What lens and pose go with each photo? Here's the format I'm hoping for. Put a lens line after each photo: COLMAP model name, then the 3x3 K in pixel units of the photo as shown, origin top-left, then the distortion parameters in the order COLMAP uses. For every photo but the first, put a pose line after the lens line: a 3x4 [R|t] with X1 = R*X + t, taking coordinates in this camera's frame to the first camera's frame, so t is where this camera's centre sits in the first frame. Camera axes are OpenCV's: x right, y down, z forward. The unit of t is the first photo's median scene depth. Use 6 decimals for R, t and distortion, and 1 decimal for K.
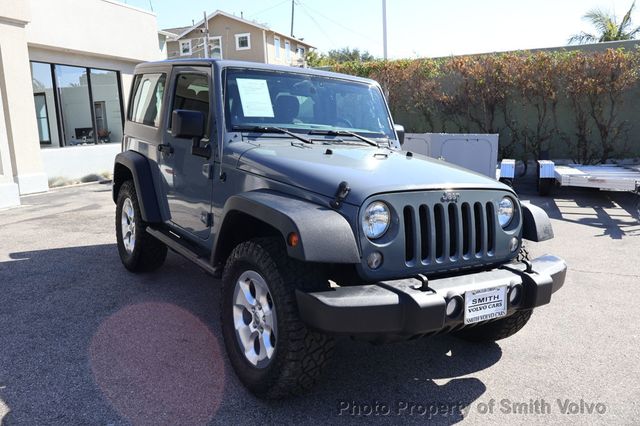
lens RADIAL K [[540.8, 0, 320.0], [0, 540.8, 213.0], [0, 0, 1]] dist [0.014412, -0.001815]
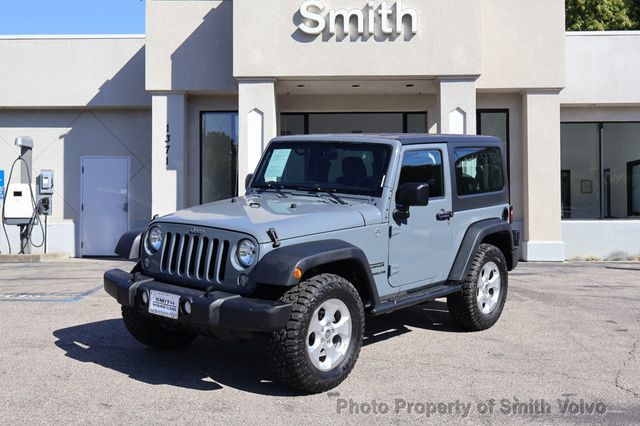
lens RADIAL K [[767.3, 0, 320.0], [0, 767.3, 213.0], [0, 0, 1]] dist [0.010426, 0.009450]
pose [[0.300979, 0.025243, -0.953297, 1.679536], [-0.162811, 0.986333, -0.025286, -0.058862], [0.939630, 0.162818, 0.300976, 0.536935]]
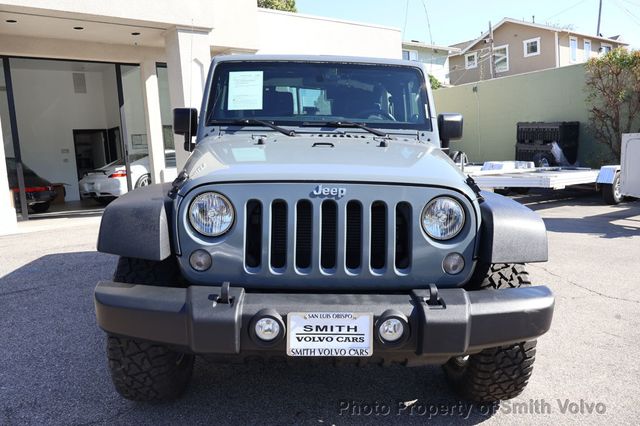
lens RADIAL K [[540.8, 0, 320.0], [0, 540.8, 213.0], [0, 0, 1]] dist [0.014412, -0.001815]
pose [[0.852648, 0.038122, -0.521093, 0.488025], [-0.053015, 0.998500, -0.013699, 0.009146], [0.519789, 0.039306, 0.853390, 0.255849]]
